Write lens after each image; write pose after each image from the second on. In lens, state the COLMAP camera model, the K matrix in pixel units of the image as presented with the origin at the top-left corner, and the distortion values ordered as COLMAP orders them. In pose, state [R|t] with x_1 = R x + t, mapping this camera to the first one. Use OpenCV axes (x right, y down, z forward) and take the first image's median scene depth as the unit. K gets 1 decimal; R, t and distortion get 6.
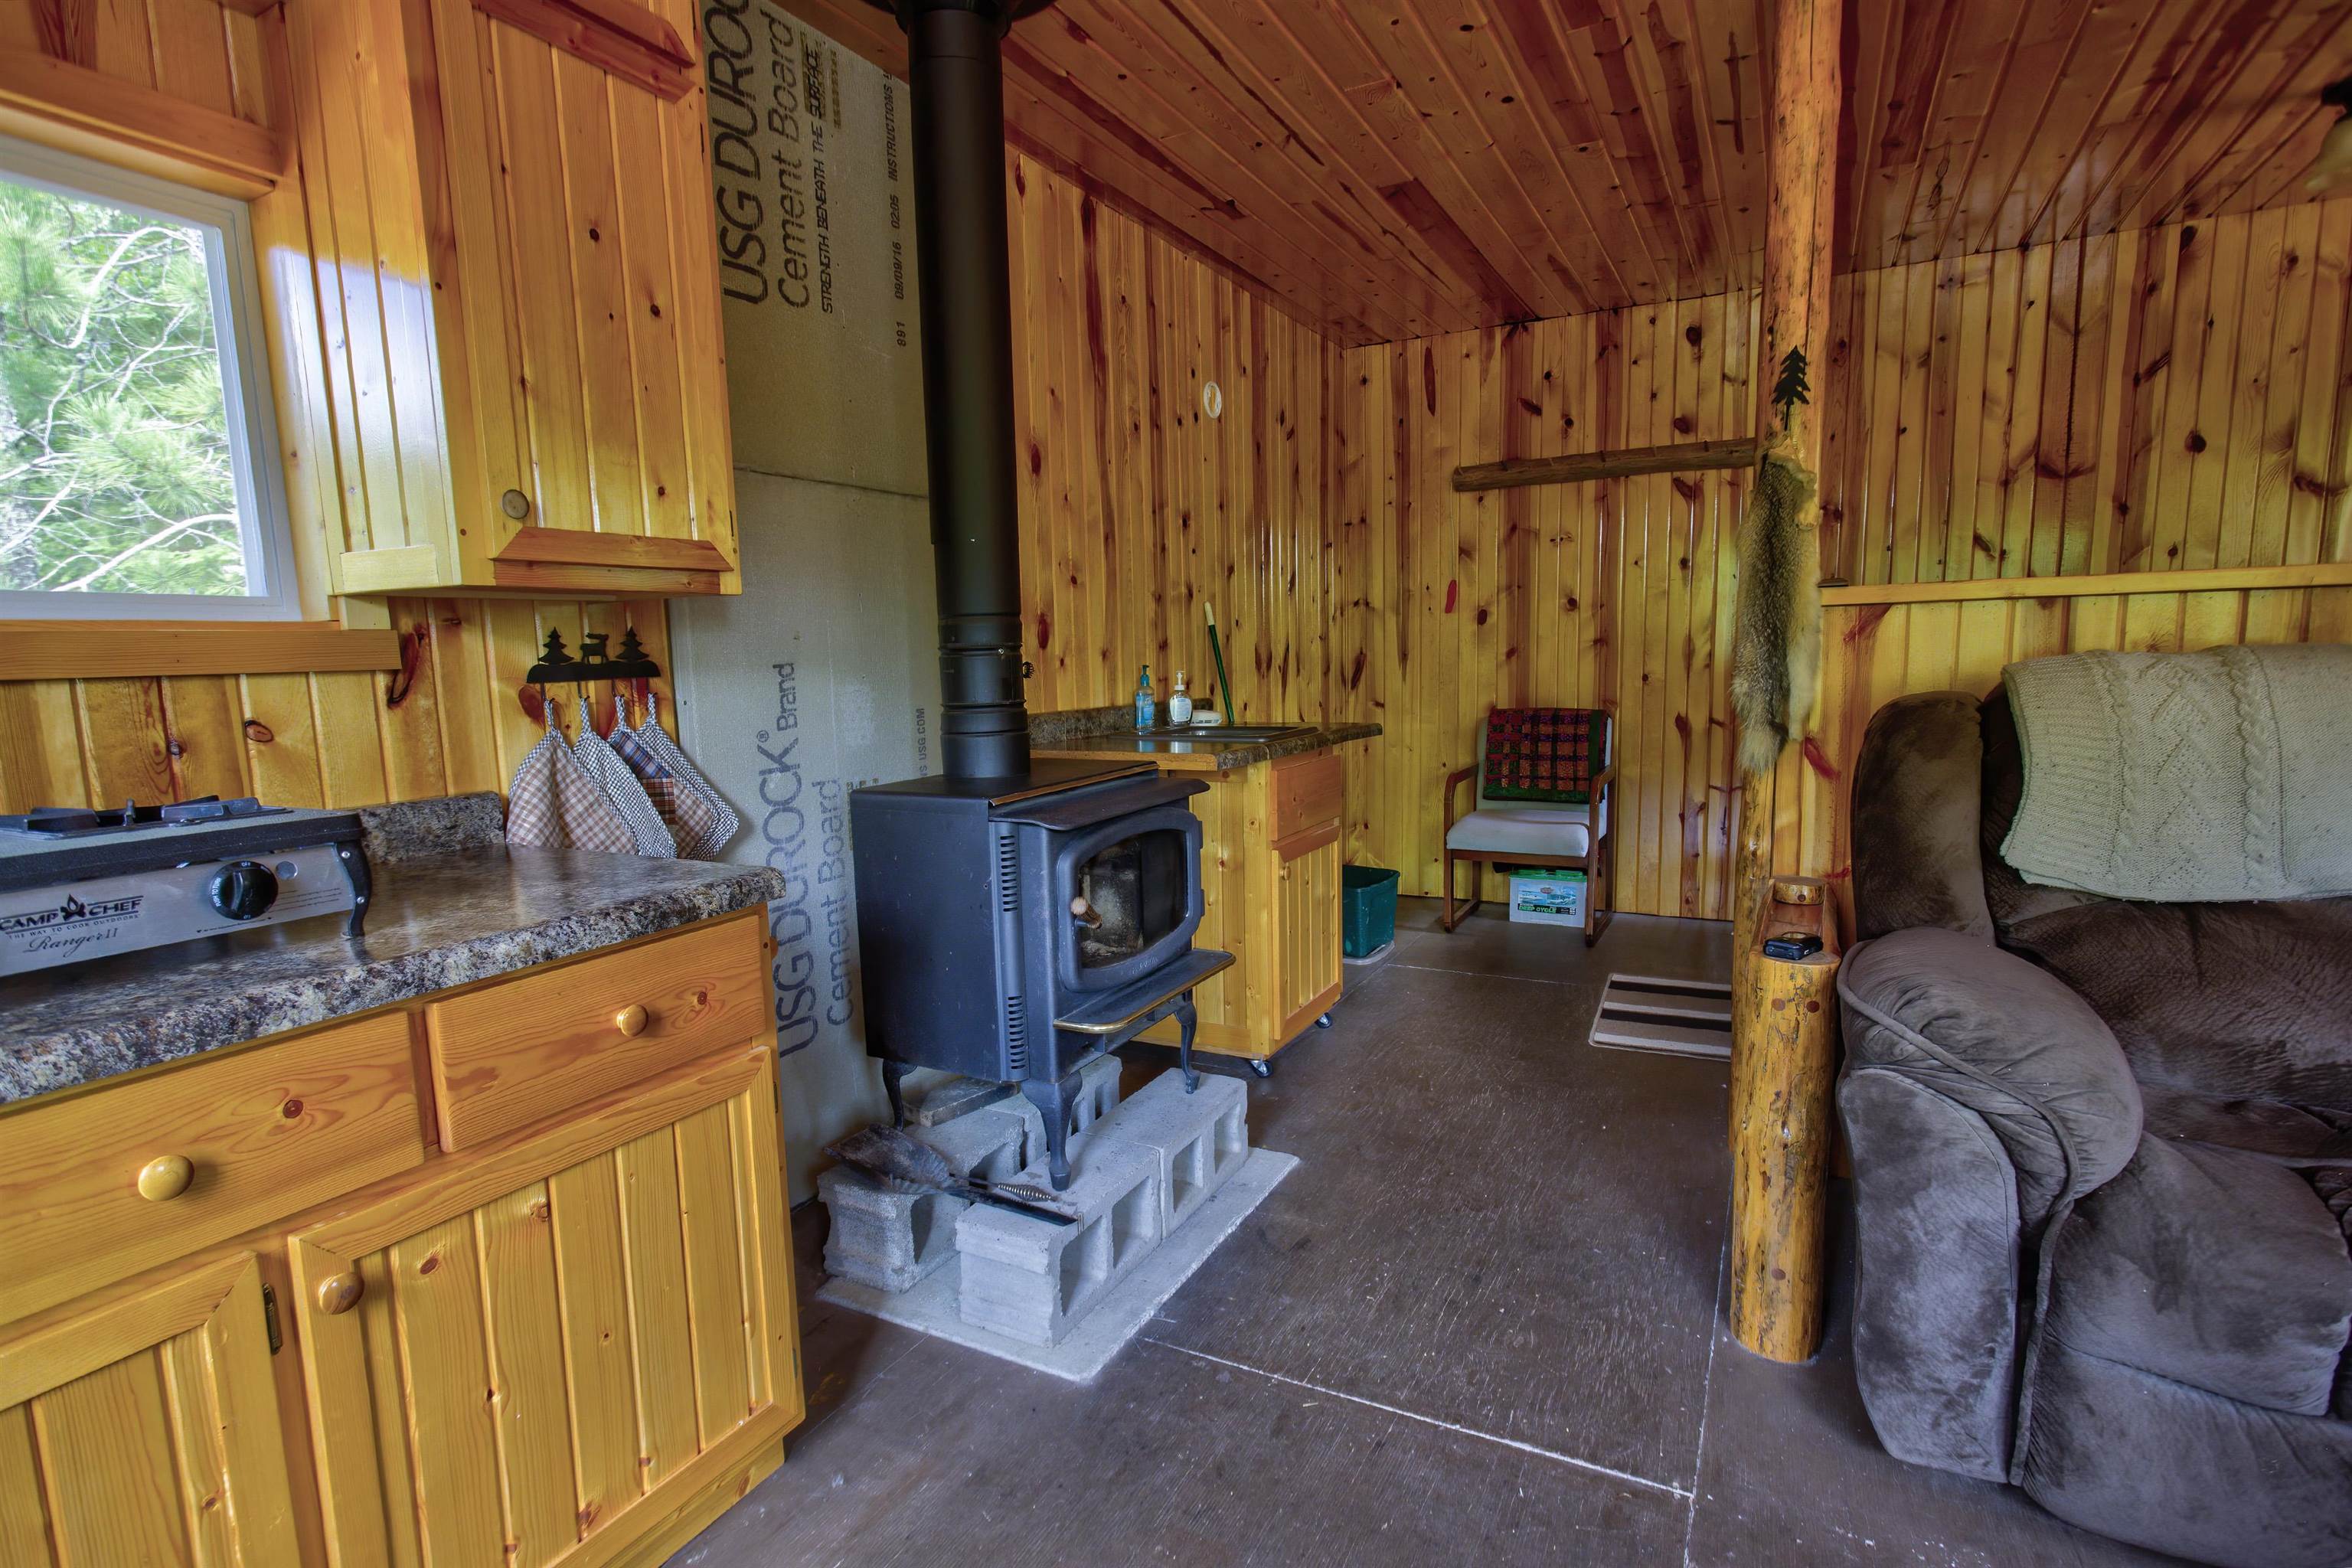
lens RADIAL K [[1169.3, 0, 1180.0], [0, 1169.3, 807.4], [0, 0, 1]] dist [-0.006453, 0.006699]
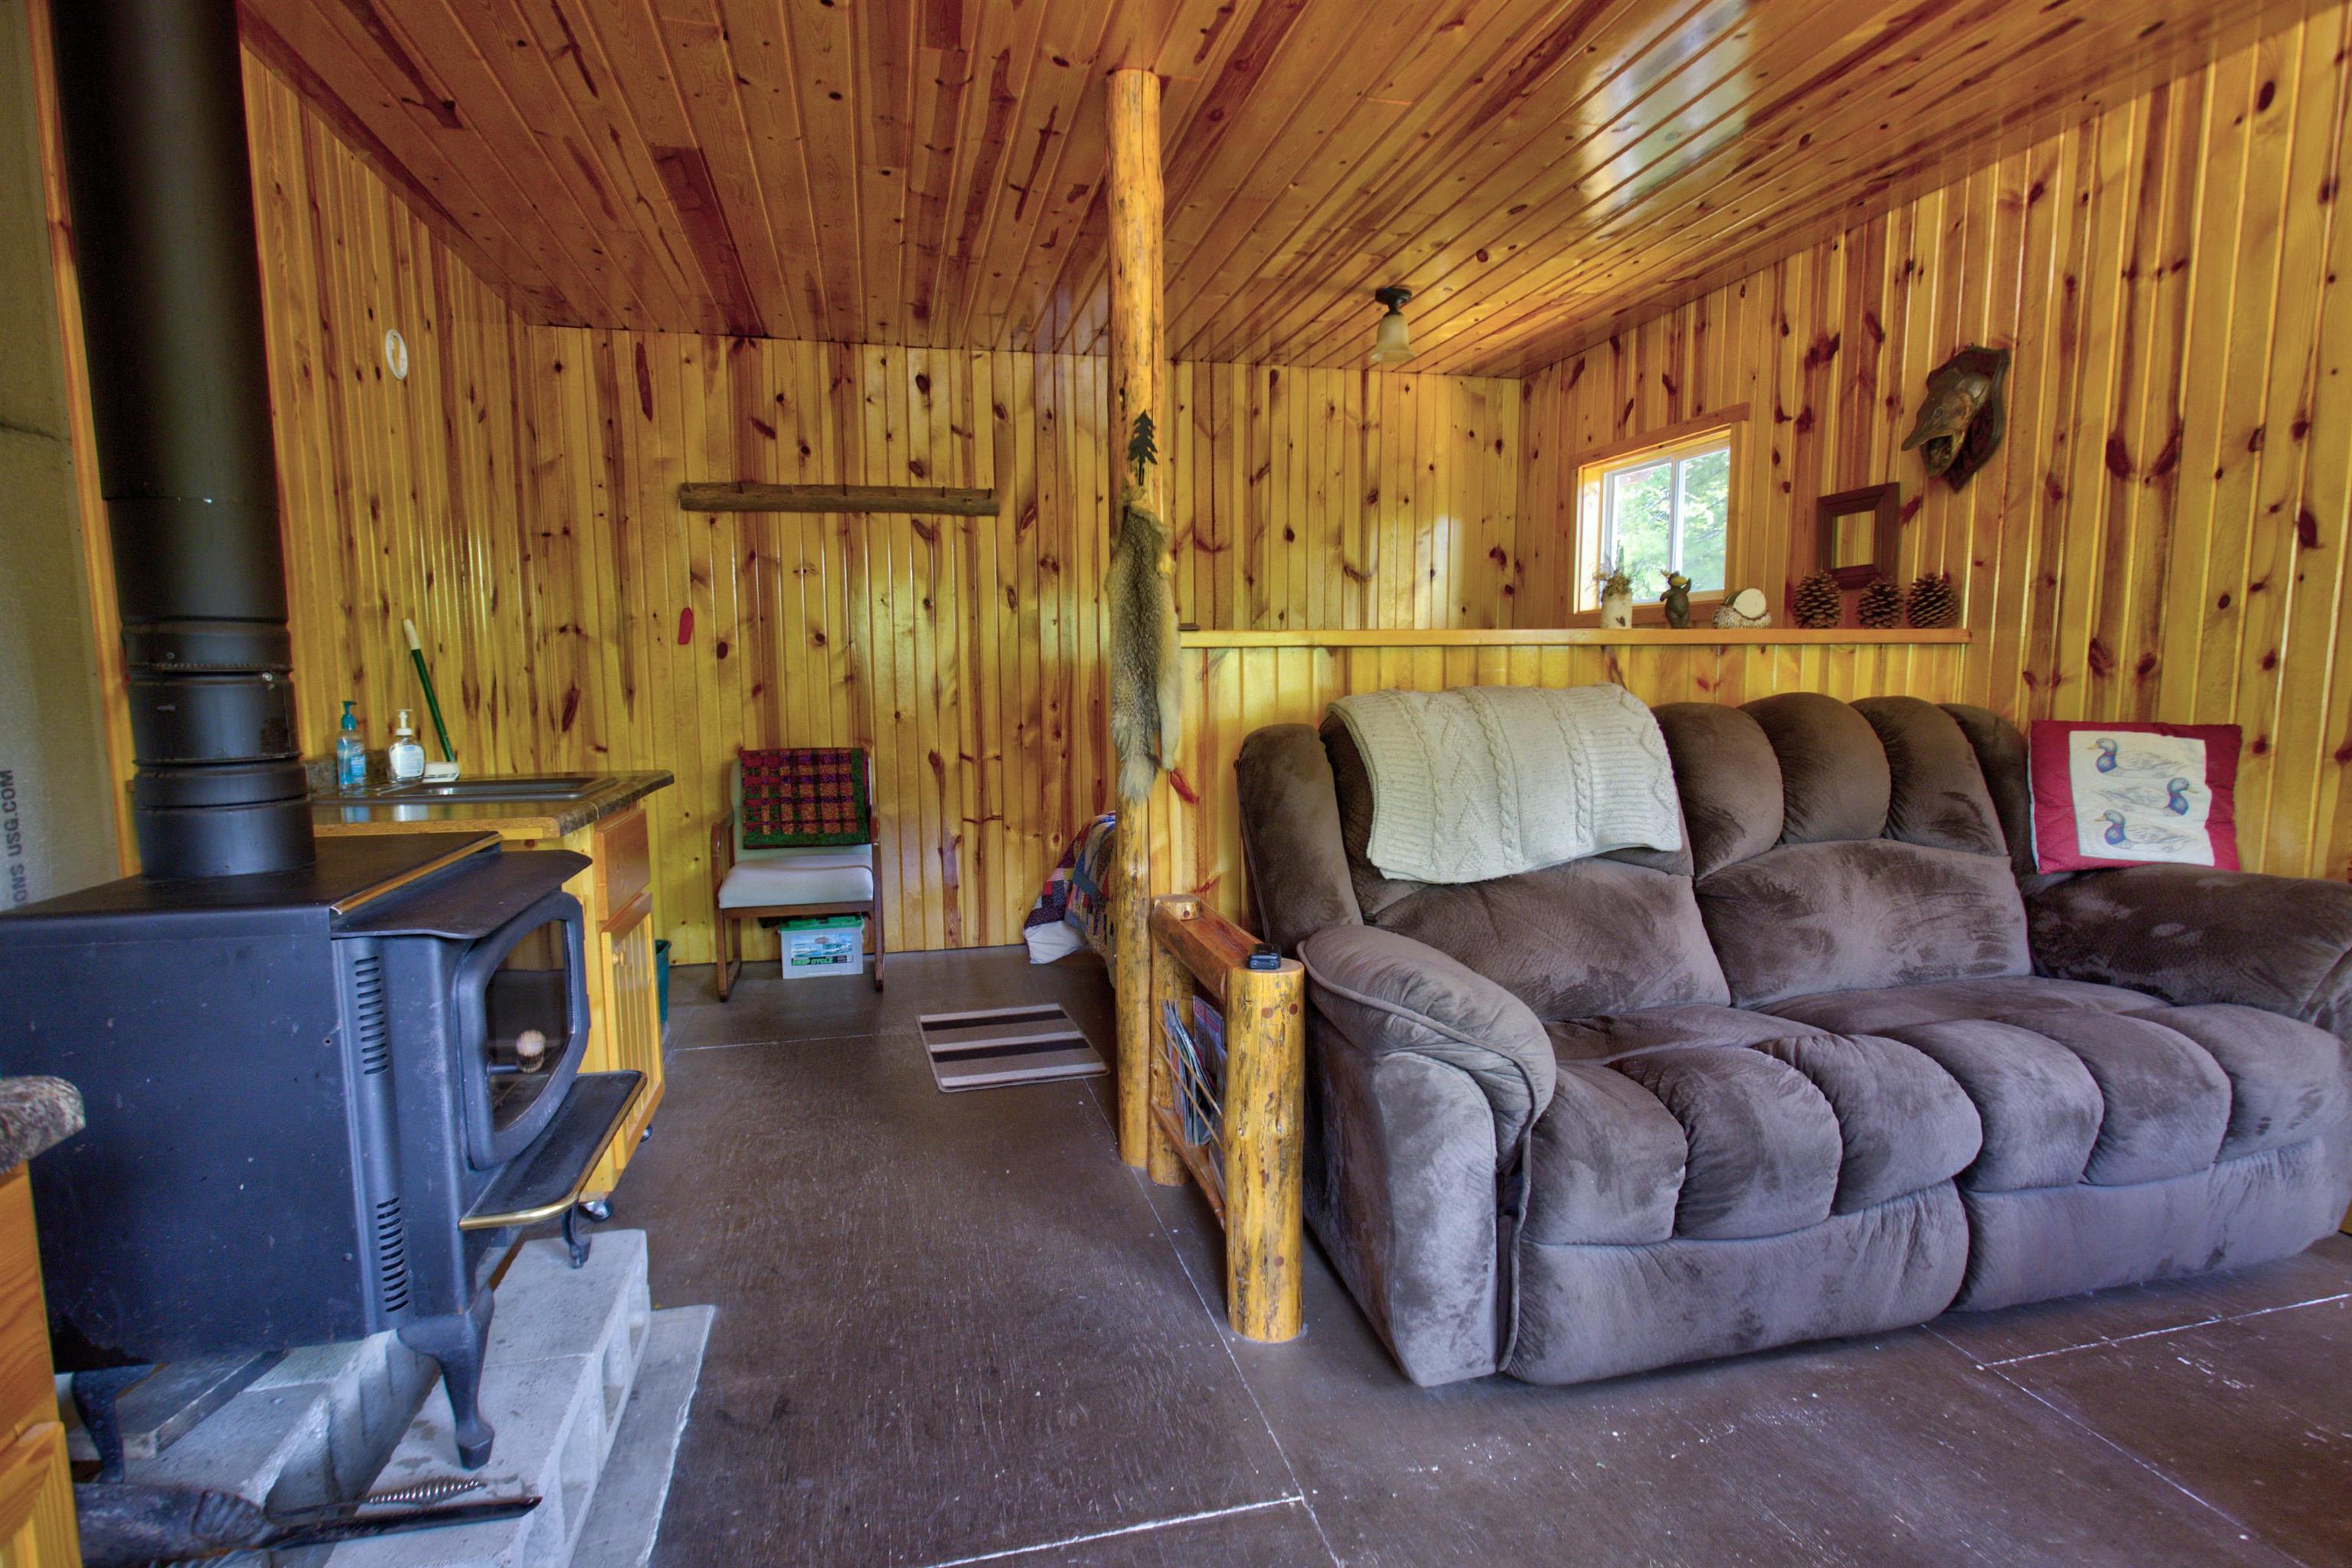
lens RADIAL K [[1189.9, 0, 1177.0], [0, 1189.9, 808.1], [0, 0, 1]] dist [-0.003973, 0.002952]
pose [[0.744252, -0.056808, 0.665479, -0.180430], [0.079677, 0.996813, -0.004015, -0.014921], [-0.663130, 0.056012, 0.746406, 0.145645]]
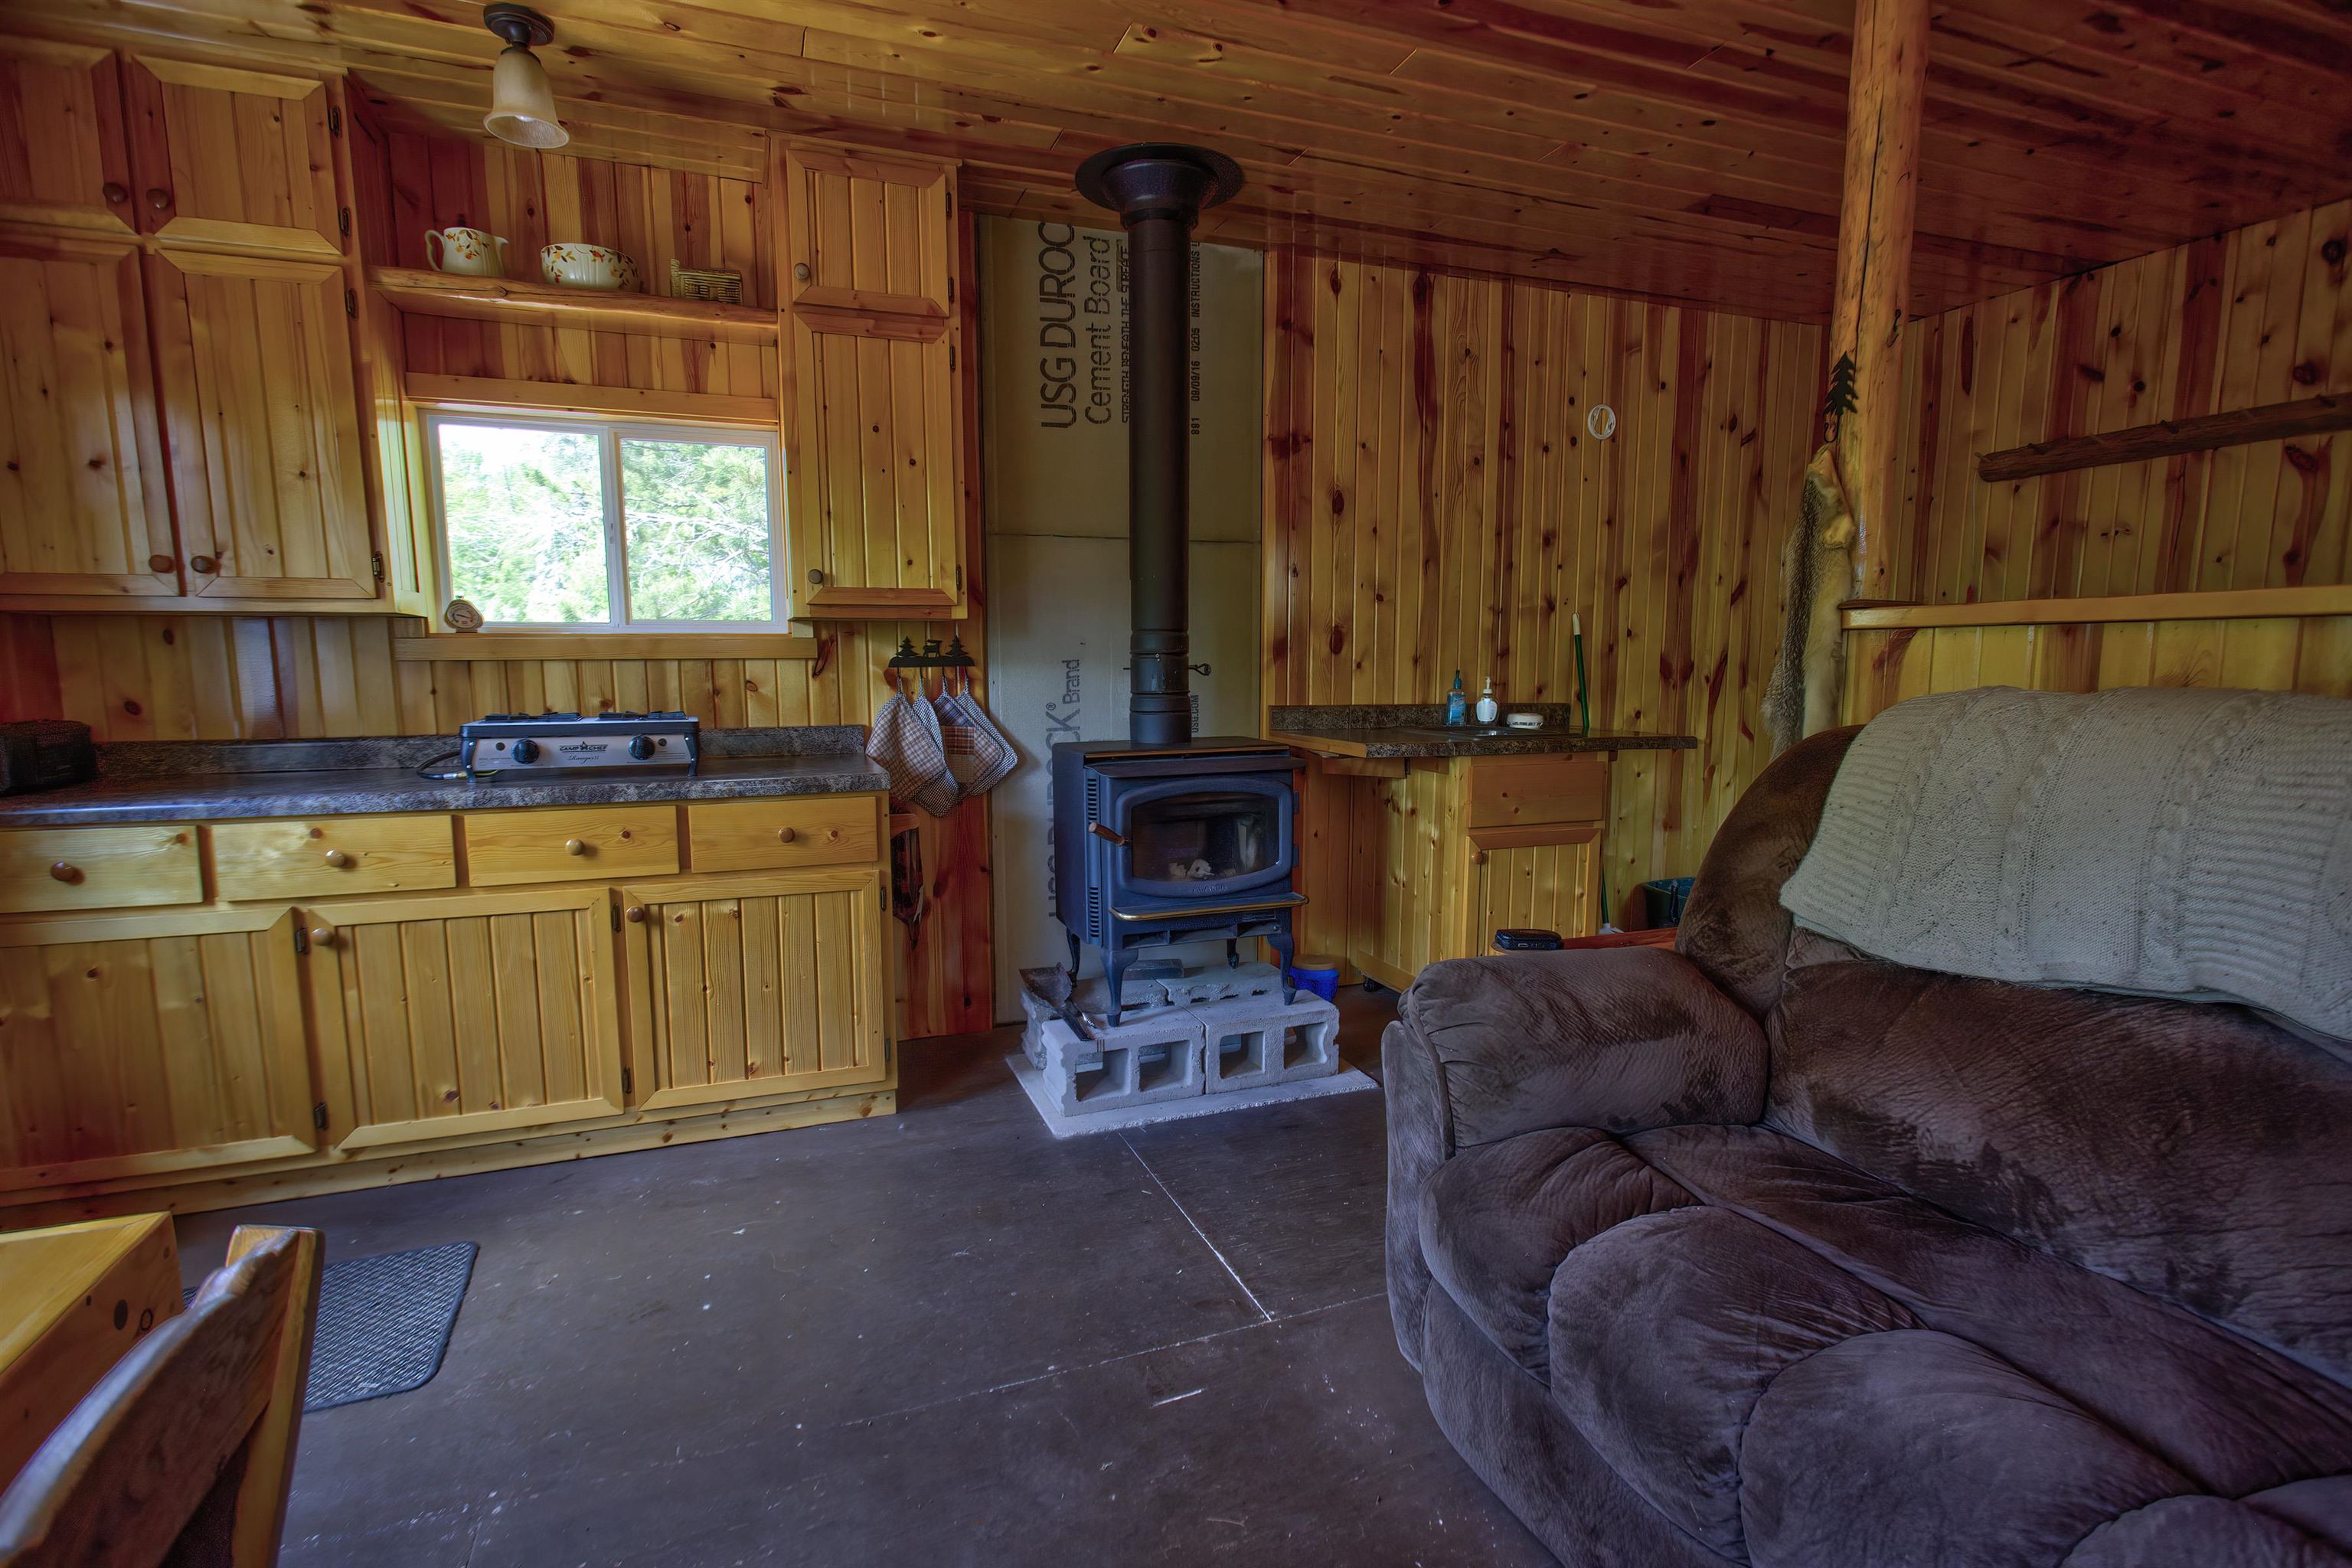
lens RADIAL K [[1151.0, 0, 1174.1], [0, 1151.0, 804.5], [0, 0, 1]] dist [-0.007363, 0.007318]
pose [[0.747564, 0.110084, -0.655004, 0.656118], [-0.107343, 0.993229, 0.044416, -0.014897], [0.655459, 0.037106, 0.754319, -0.031772]]
